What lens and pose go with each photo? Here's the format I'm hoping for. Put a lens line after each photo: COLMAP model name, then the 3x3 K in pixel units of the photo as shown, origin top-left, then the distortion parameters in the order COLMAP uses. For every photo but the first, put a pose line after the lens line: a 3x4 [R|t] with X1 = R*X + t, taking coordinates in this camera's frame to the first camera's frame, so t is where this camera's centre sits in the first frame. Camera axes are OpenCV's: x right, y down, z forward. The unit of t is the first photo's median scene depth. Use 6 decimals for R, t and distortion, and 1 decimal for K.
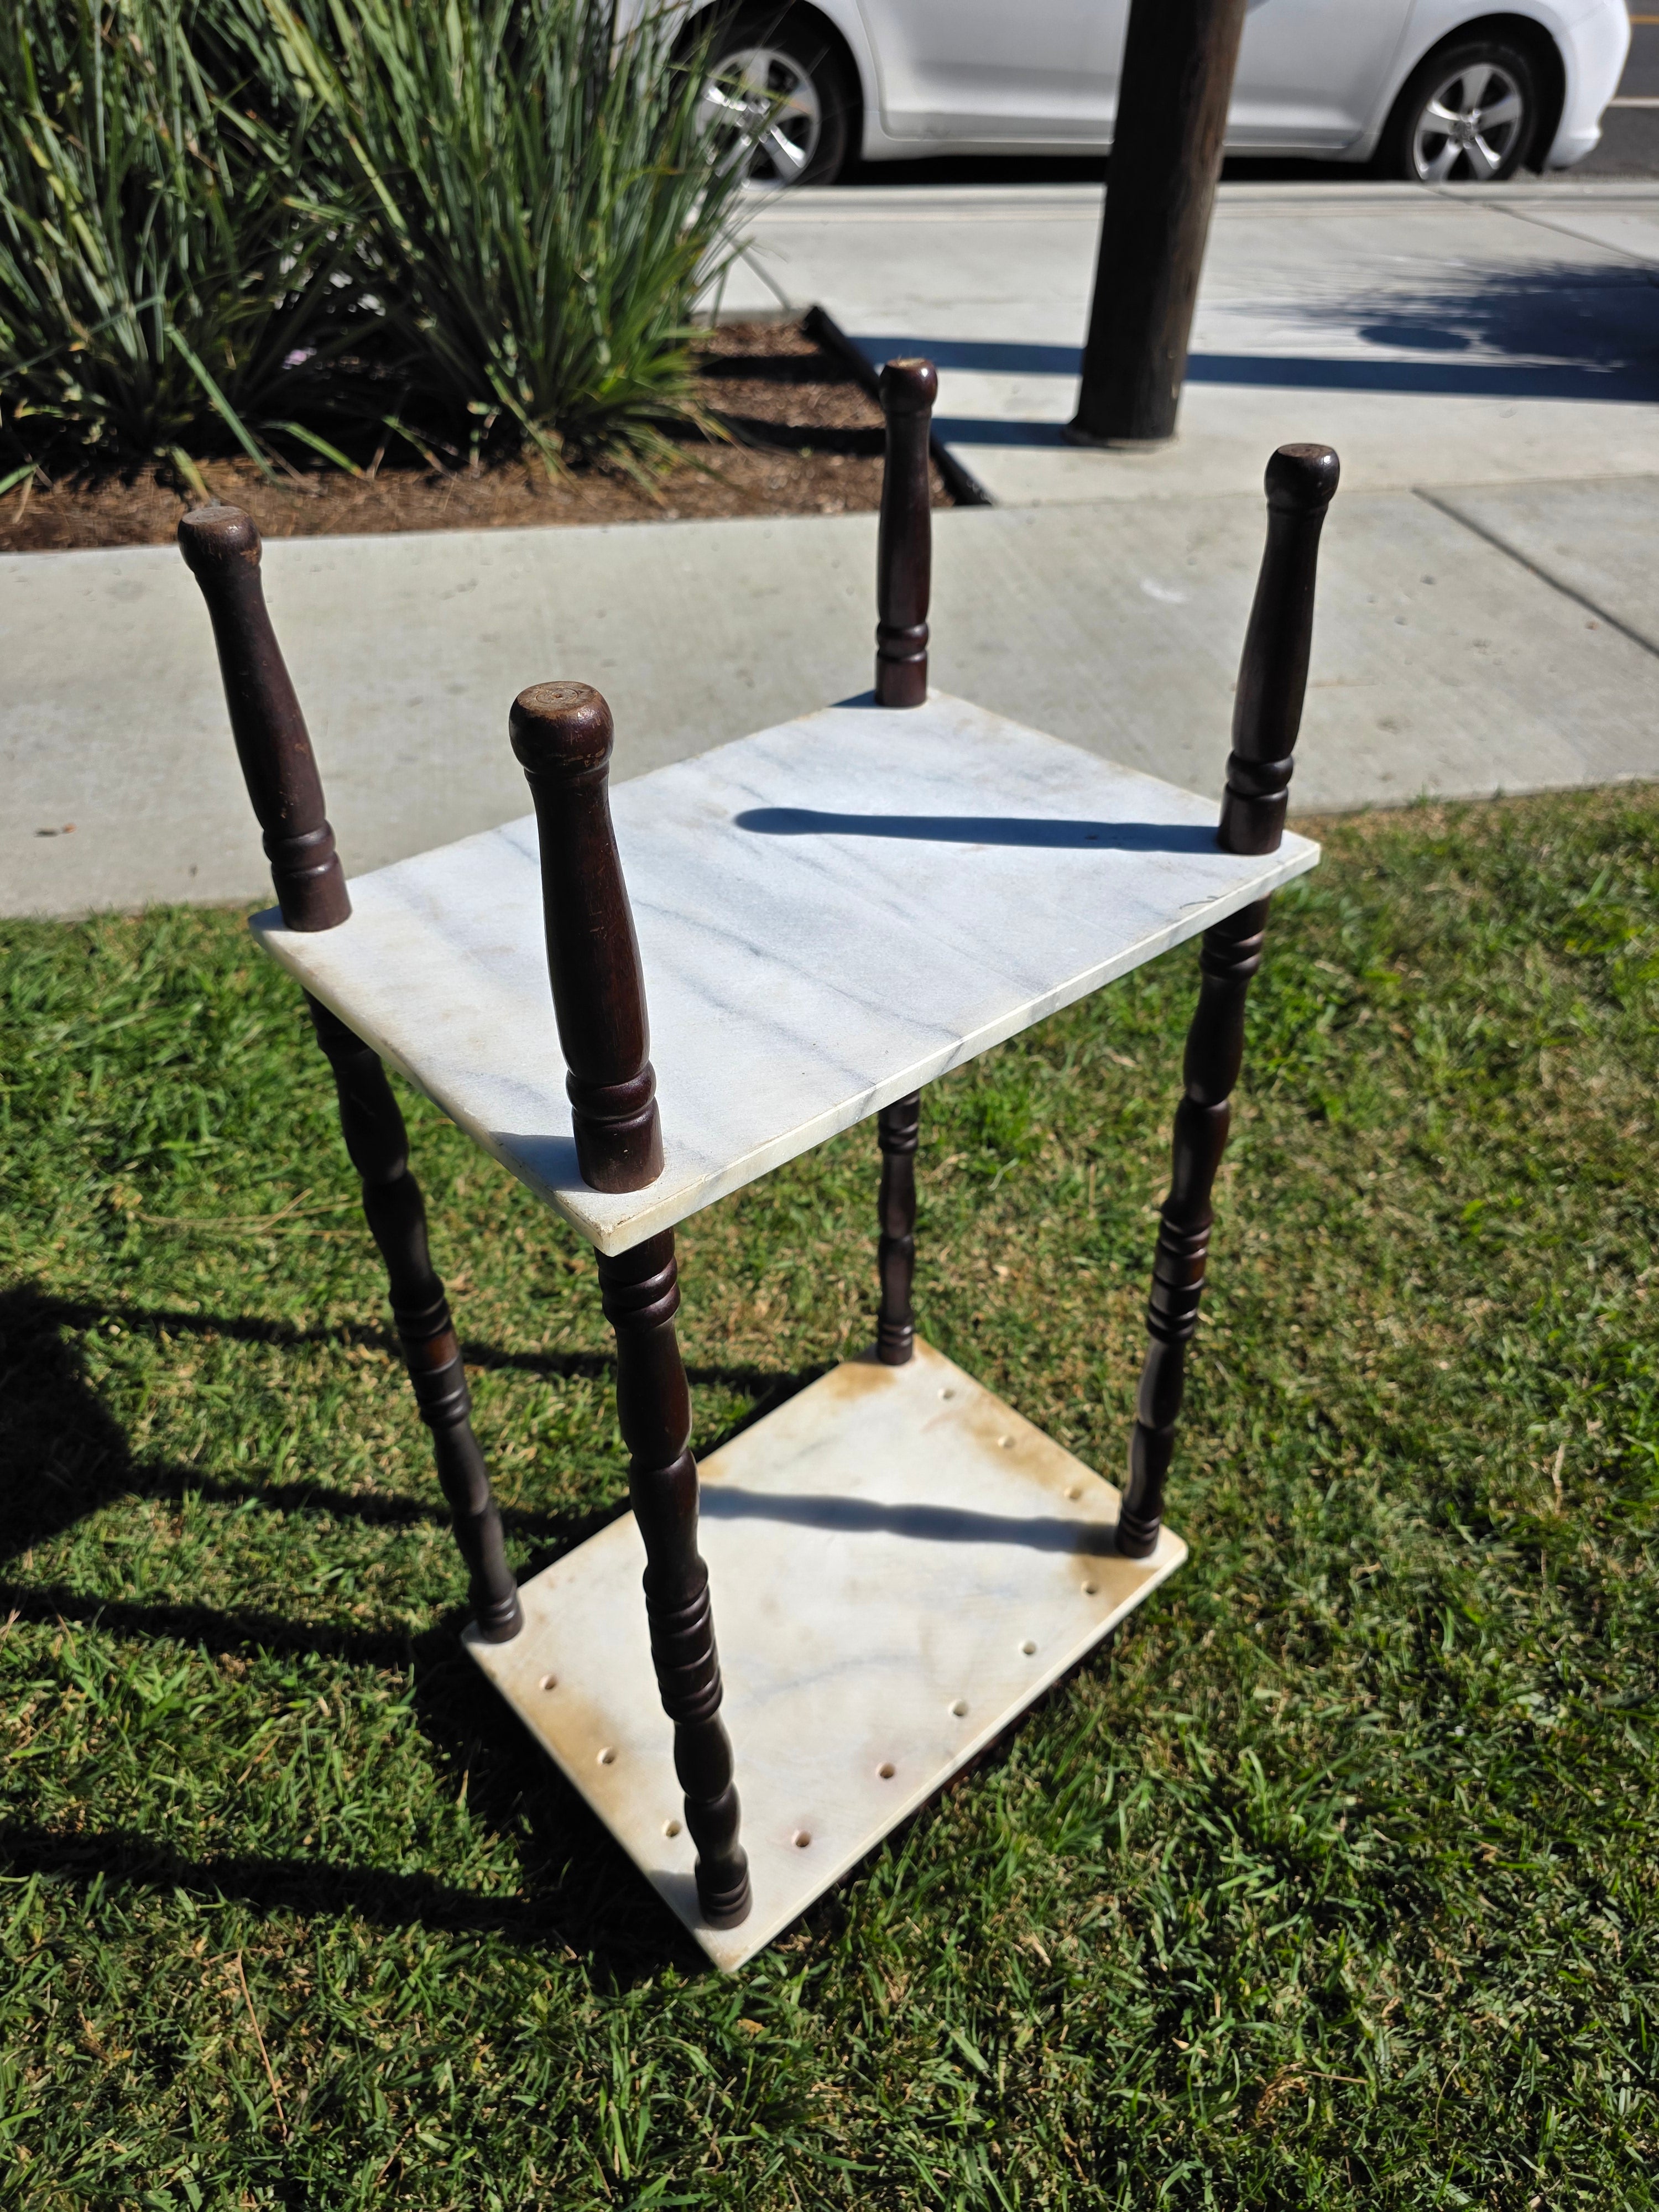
lens RADIAL K [[1464.0, 0, 813.0], [0, 1464.0, 1125.8], [0, 0, 1]] dist [0.063775, -0.081087]
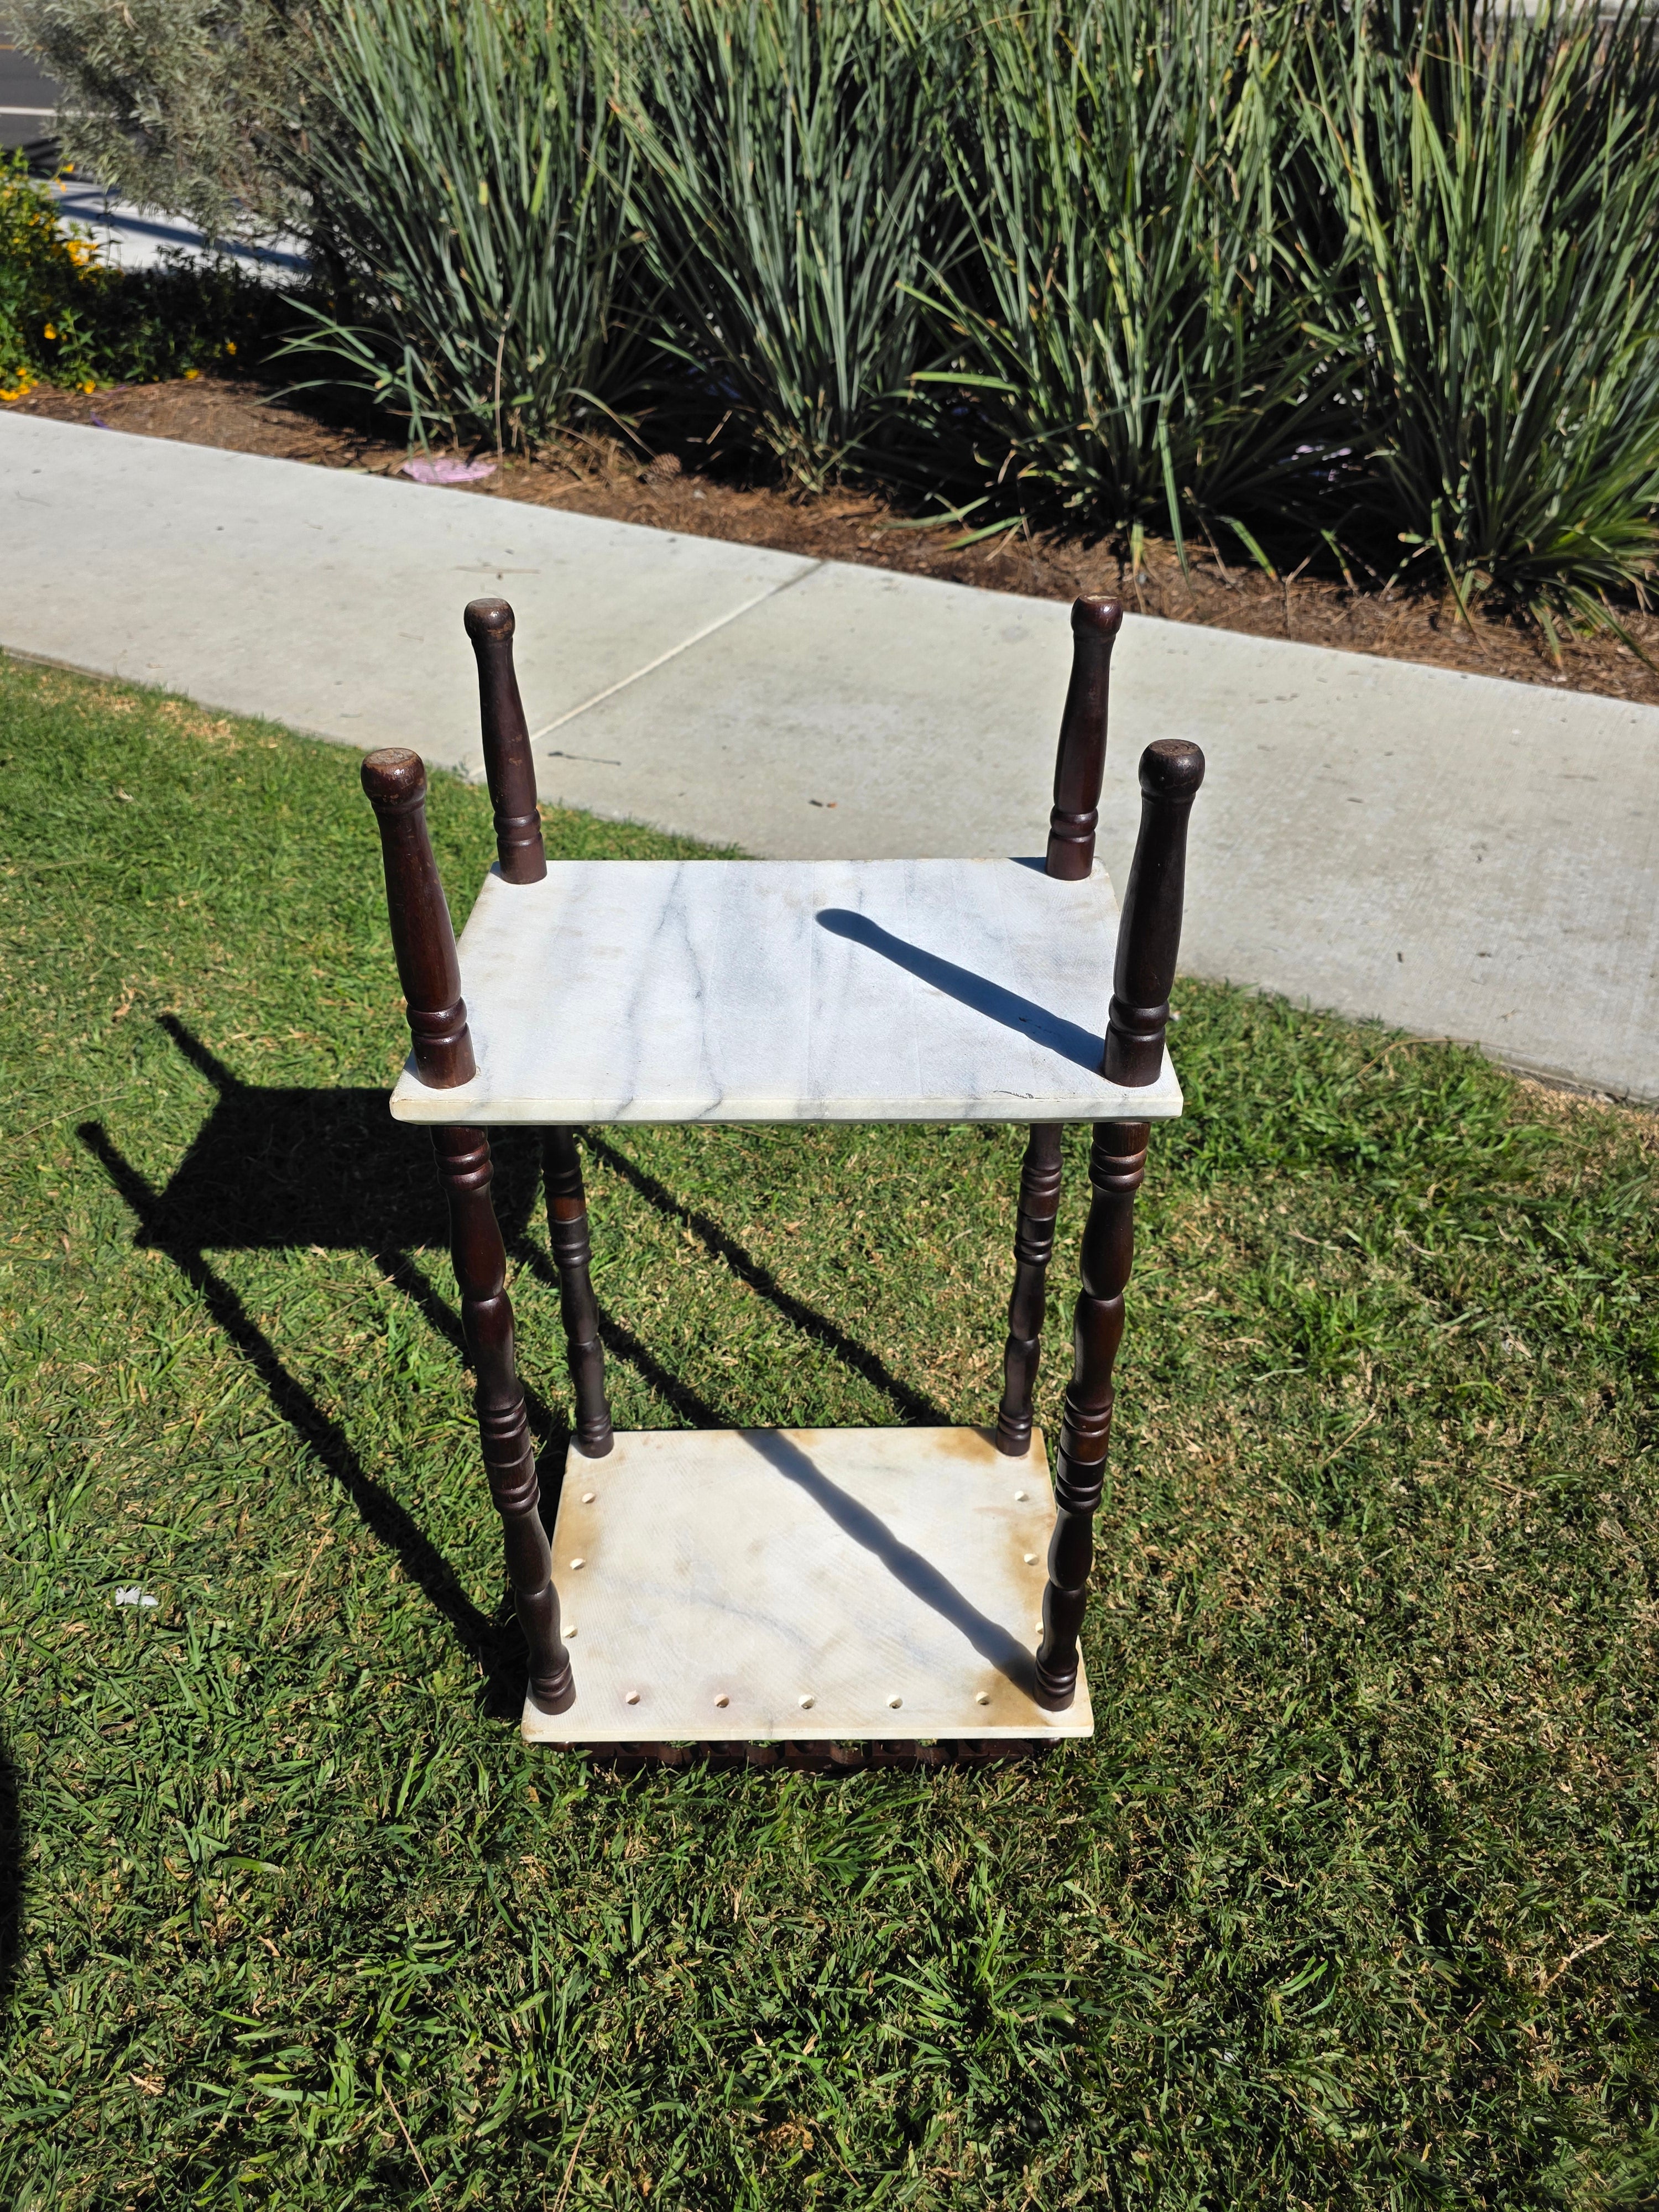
lens RADIAL K [[1464.0, 0, 813.0], [0, 1464.0, 1125.8], [0, 0, 1]] dist [0.063775, -0.081087]
pose [[0.752464, 0.392803, -0.528681, 0.471368], [-0.413058, 0.906660, 0.085737, -0.099768], [0.513012, 0.153862, 0.844479, -0.034151]]
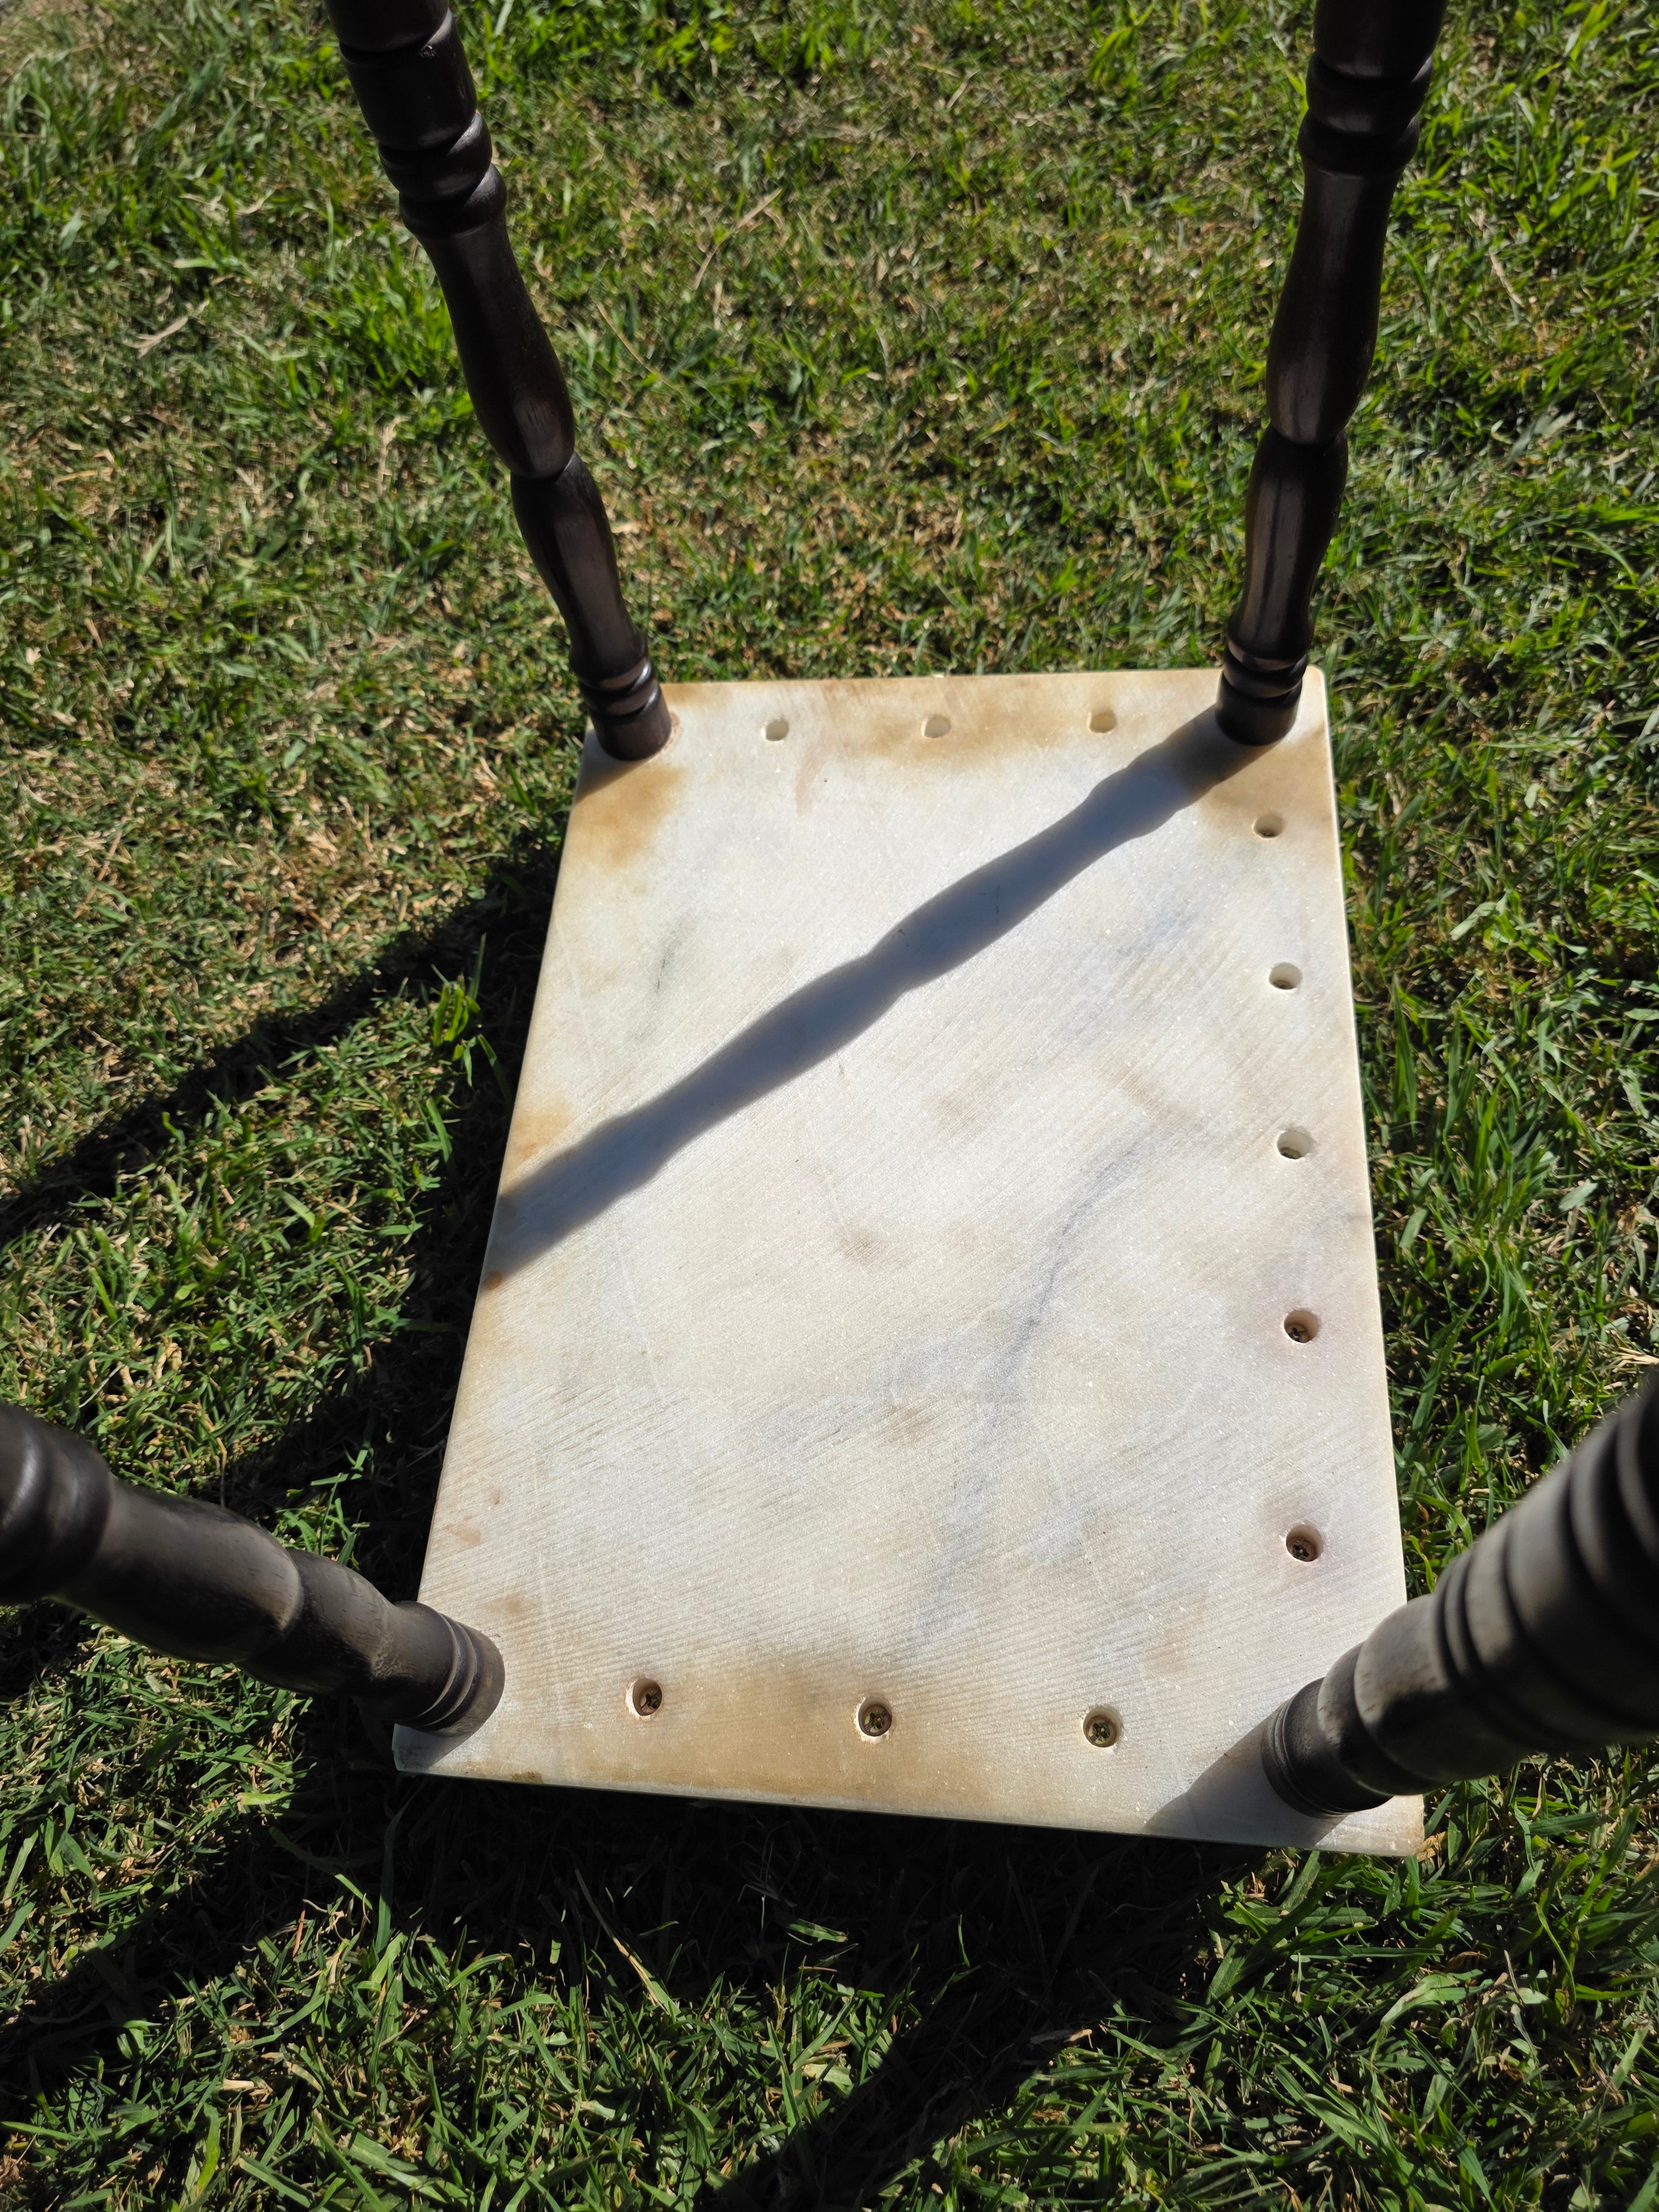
lens RADIAL K [[1464.0, 0, 813.0], [0, 1464.0, 1125.8], [0, 0, 1]] dist [0.063775, -0.081087]
pose [[0.719832, -0.644818, 0.257006, -0.131417], [0.508224, 0.741763, 0.437602, 0.071878], [-0.472811, -0.184383, 0.861657, 0.563489]]
